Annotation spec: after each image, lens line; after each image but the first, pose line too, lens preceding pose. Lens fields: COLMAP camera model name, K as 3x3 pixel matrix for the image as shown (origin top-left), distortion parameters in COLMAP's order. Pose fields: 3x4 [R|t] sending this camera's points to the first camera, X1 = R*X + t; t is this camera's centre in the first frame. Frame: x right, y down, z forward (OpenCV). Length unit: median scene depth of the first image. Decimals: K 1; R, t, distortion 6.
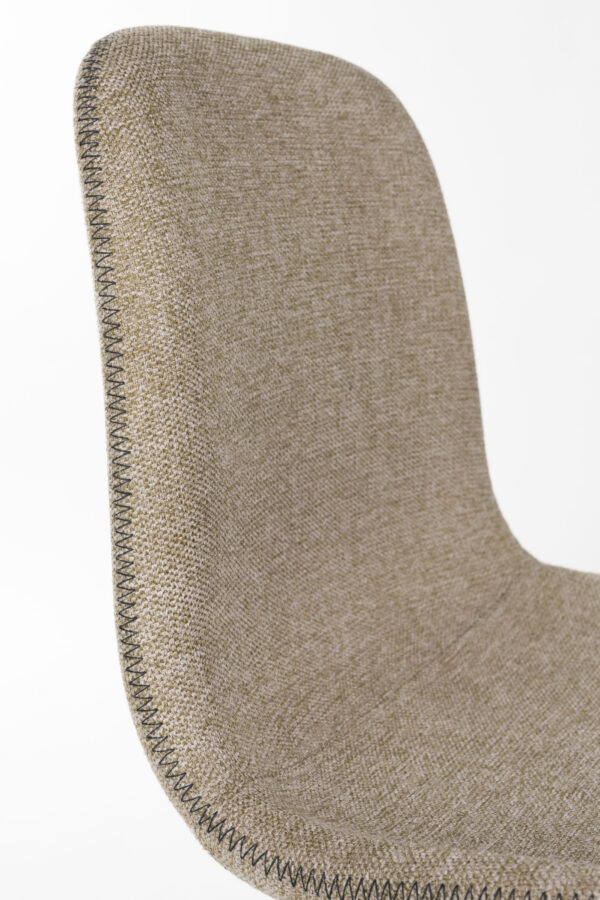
lens RADIAL K [[1402.9, 0, 242.3], [0, 1402.9, 448.0], [0, 0, 1]] dist [0.000123, 0.119209]
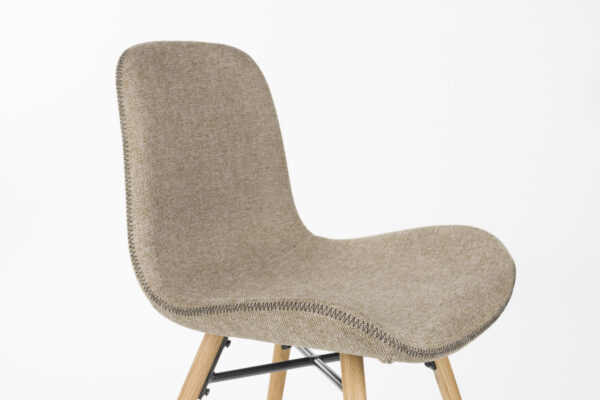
lens RADIAL K [[882.8, 0, 298.8], [0, 882.8, 210.0], [0, 0, 1]] dist [-0.029826, -0.040666]
pose [[0.999827, 0.002342, -0.018471, 0.274363], [-0.002677, 0.999831, -0.018166, 0.082982], [0.018426, 0.018212, 0.999664, -0.801840]]
